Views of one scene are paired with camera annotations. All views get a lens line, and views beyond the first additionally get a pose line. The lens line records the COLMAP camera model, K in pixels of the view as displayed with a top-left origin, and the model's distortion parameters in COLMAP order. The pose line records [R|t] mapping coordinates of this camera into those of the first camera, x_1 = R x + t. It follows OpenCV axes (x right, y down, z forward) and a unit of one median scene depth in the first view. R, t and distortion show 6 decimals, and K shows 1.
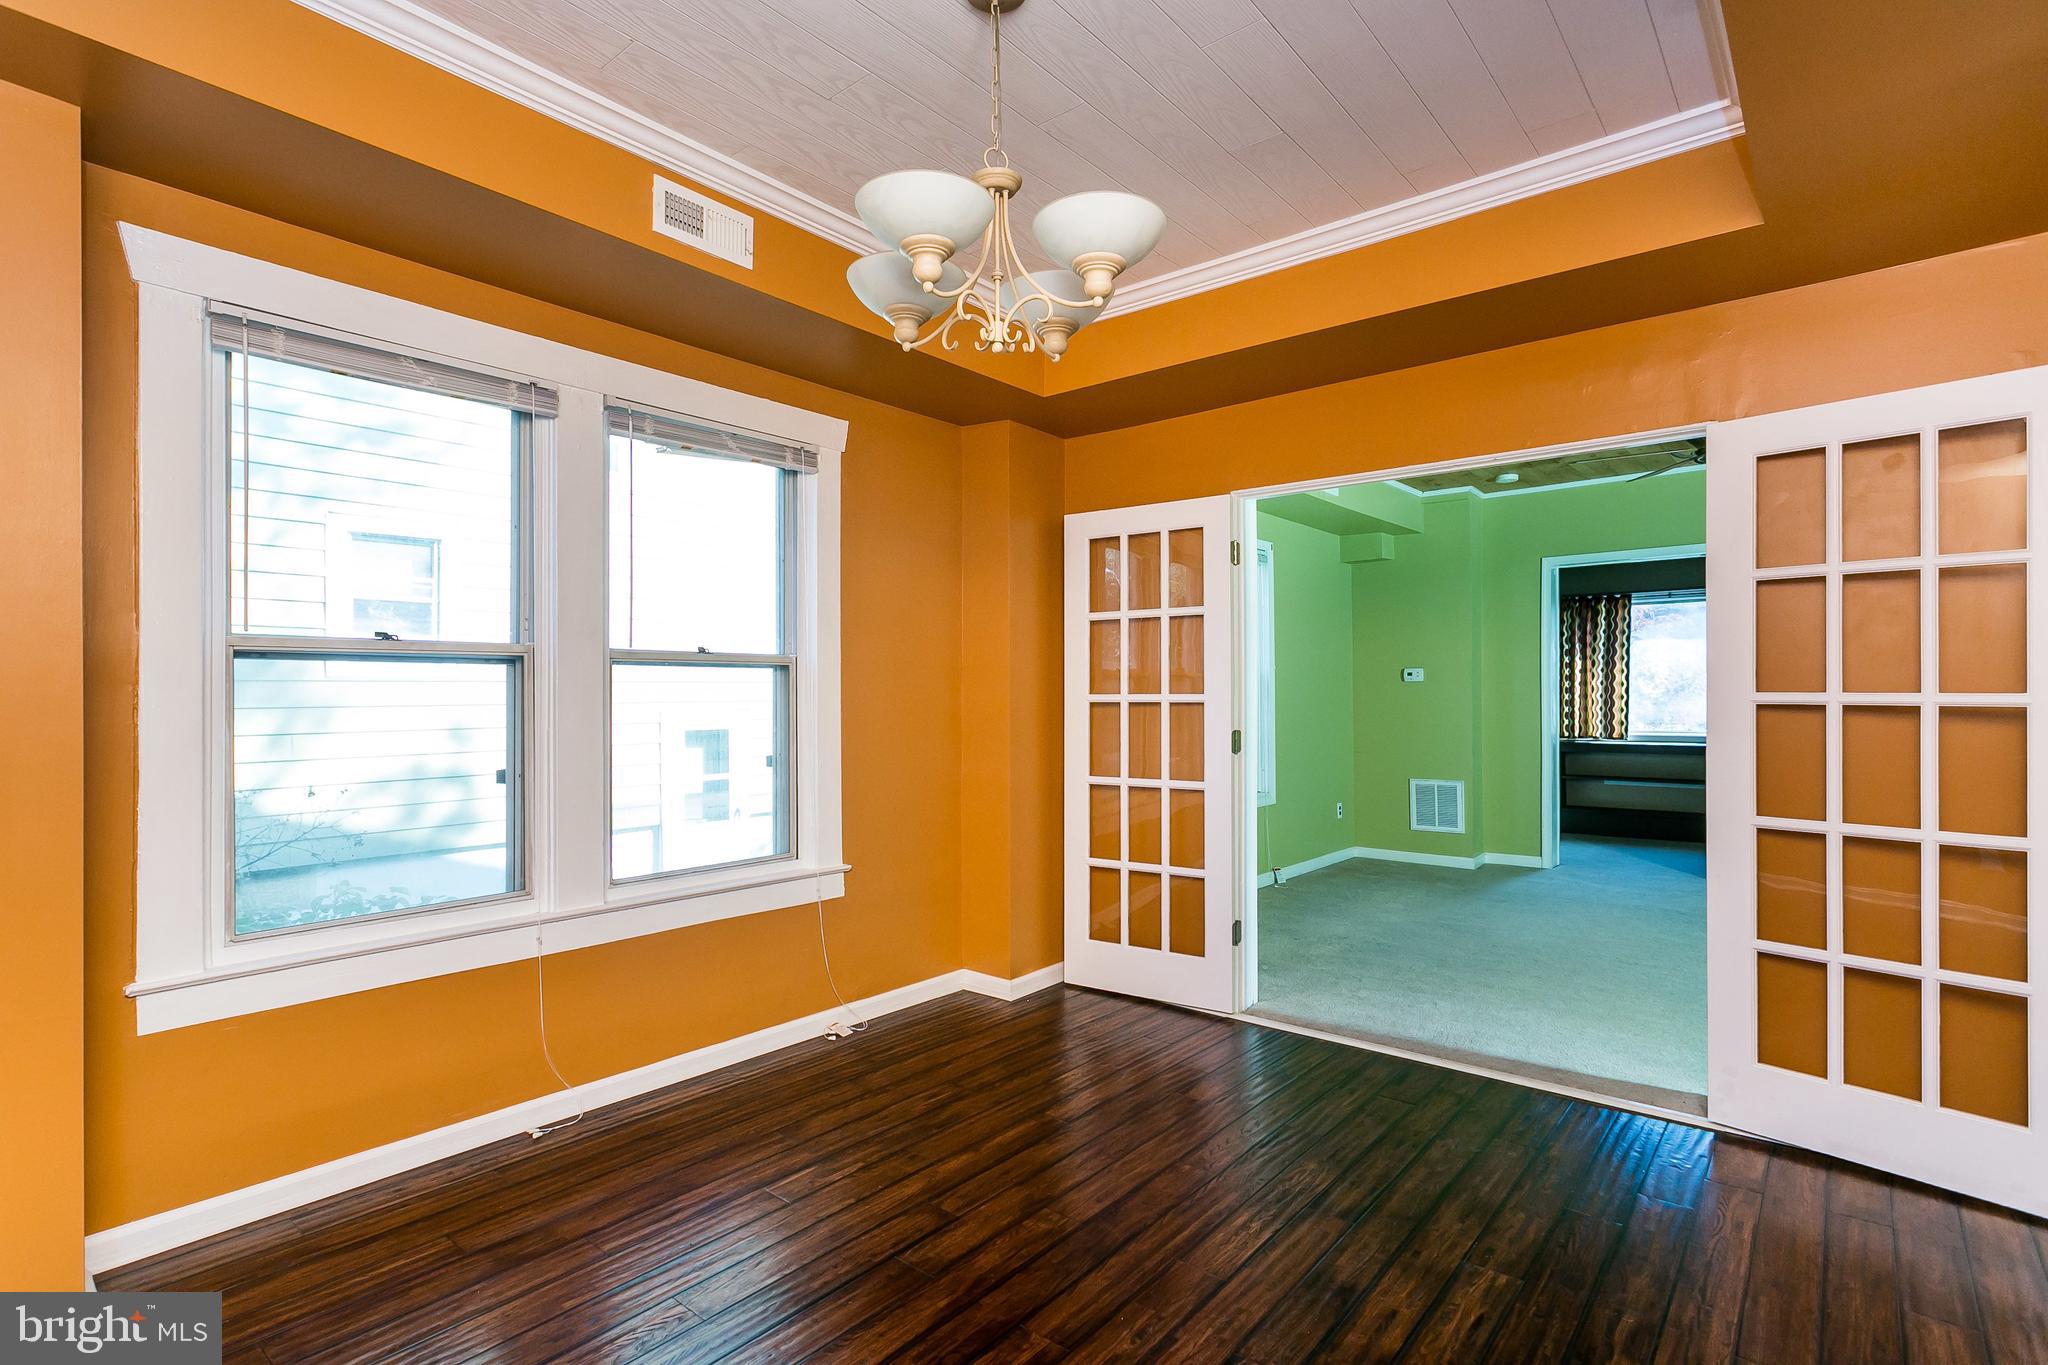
lens RADIAL K [[987.4, 0, 1023.8], [0, 987.4, 679.2], [0, 0, 1]] dist [0.007402, 0.001490]
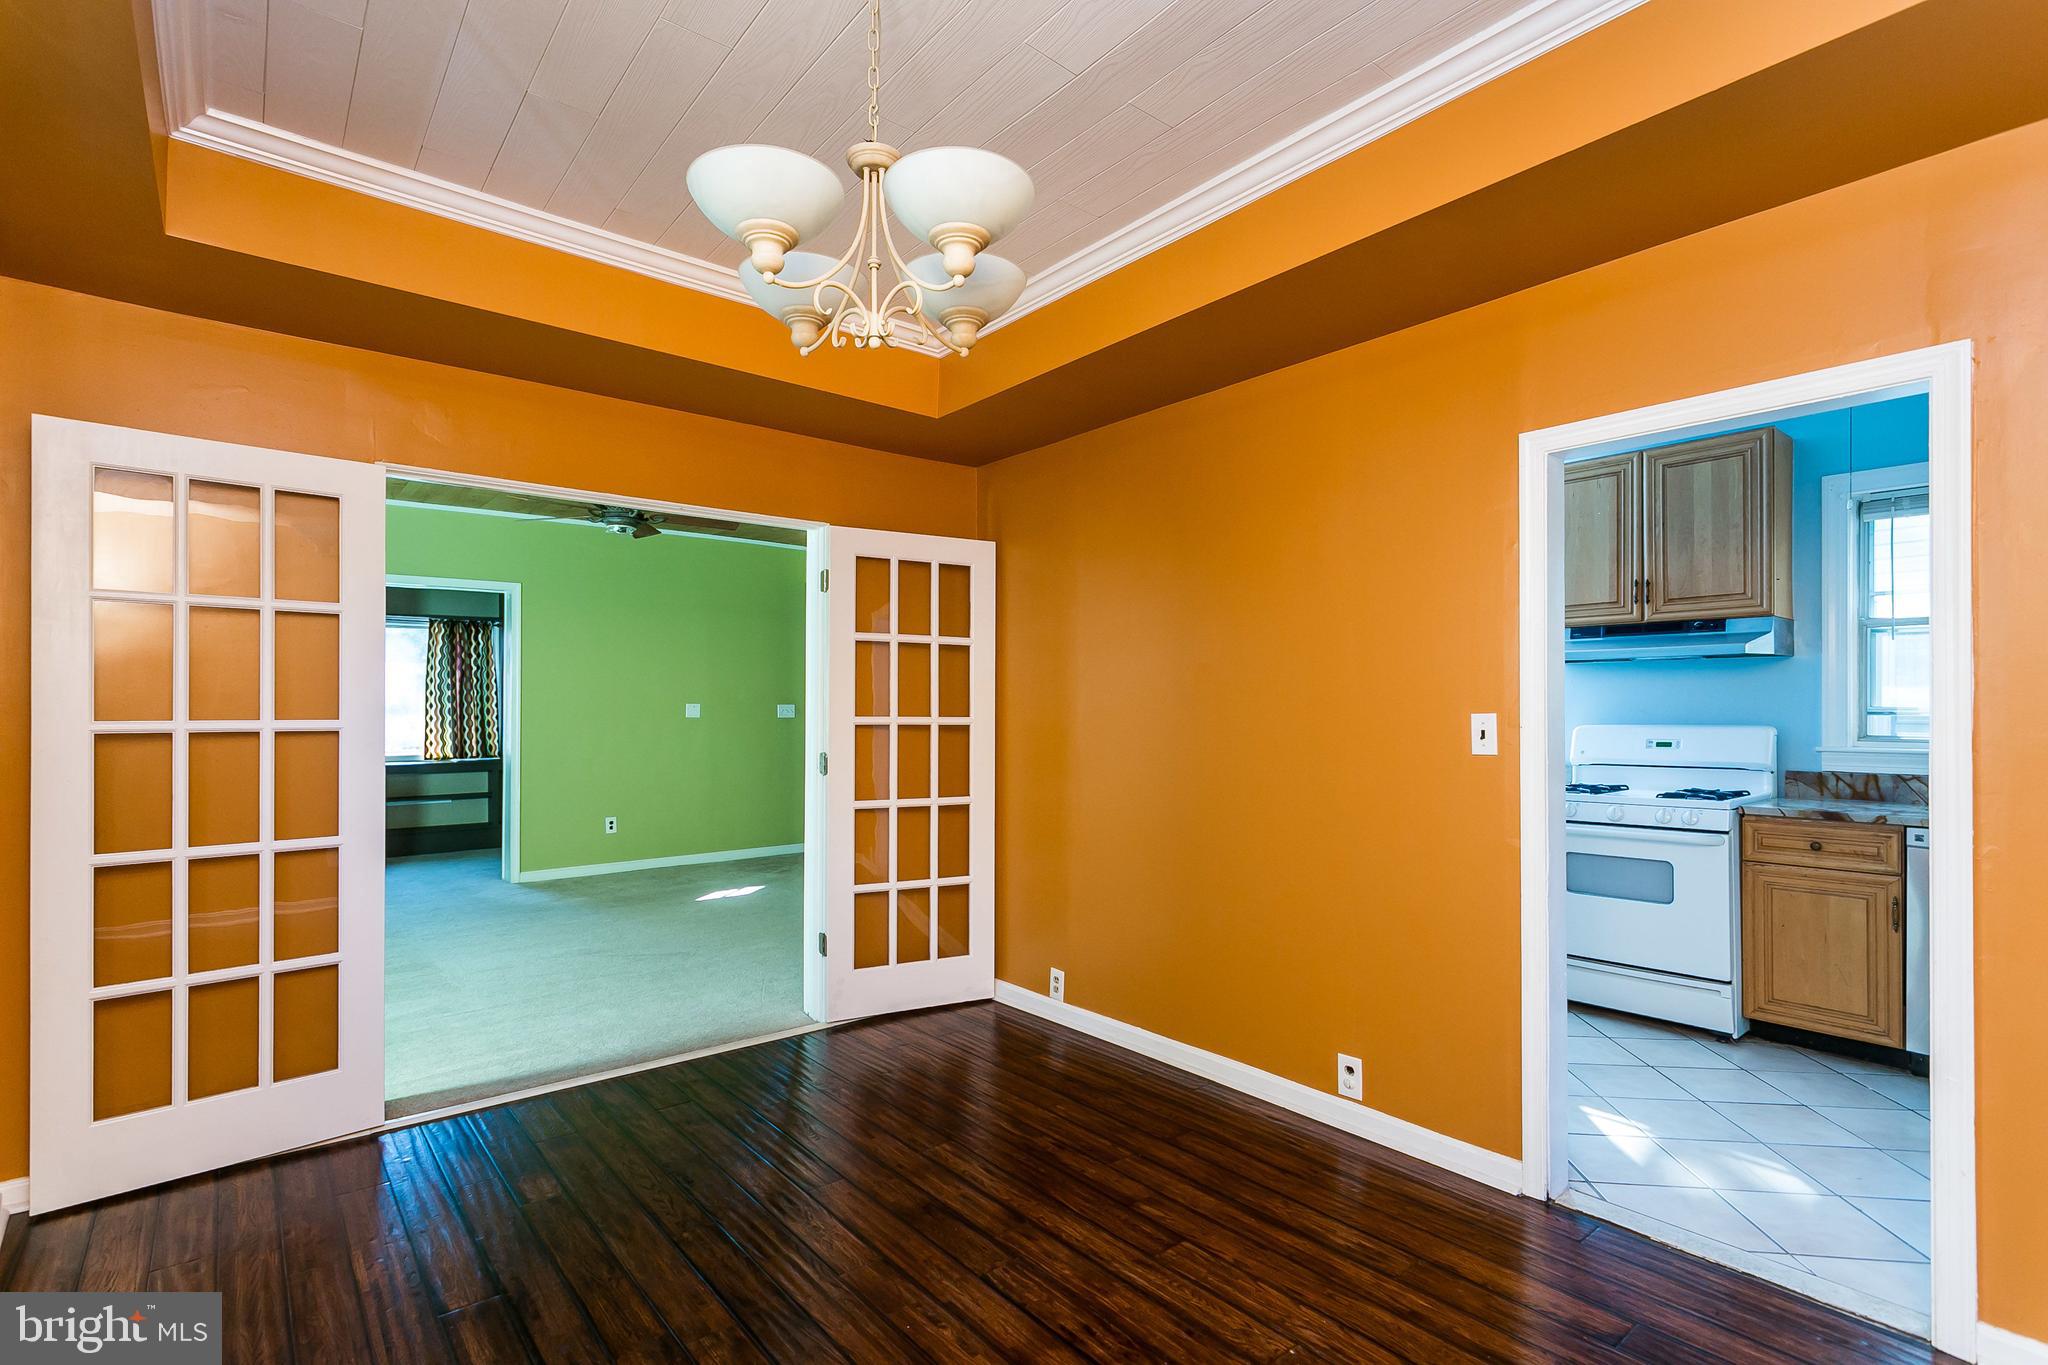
lens RADIAL K [[987.4, 0, 1001.9], [0, 987.4, 708.3], [0, 0, 1]] dist [0.007402, 0.001490]
pose [[0.188744, 0.006760, 0.982003, -0.829911], [-0.016661, 0.999854, -0.003680, 0.008013], [-0.981885, -0.015666, 0.188829, 0.671555]]
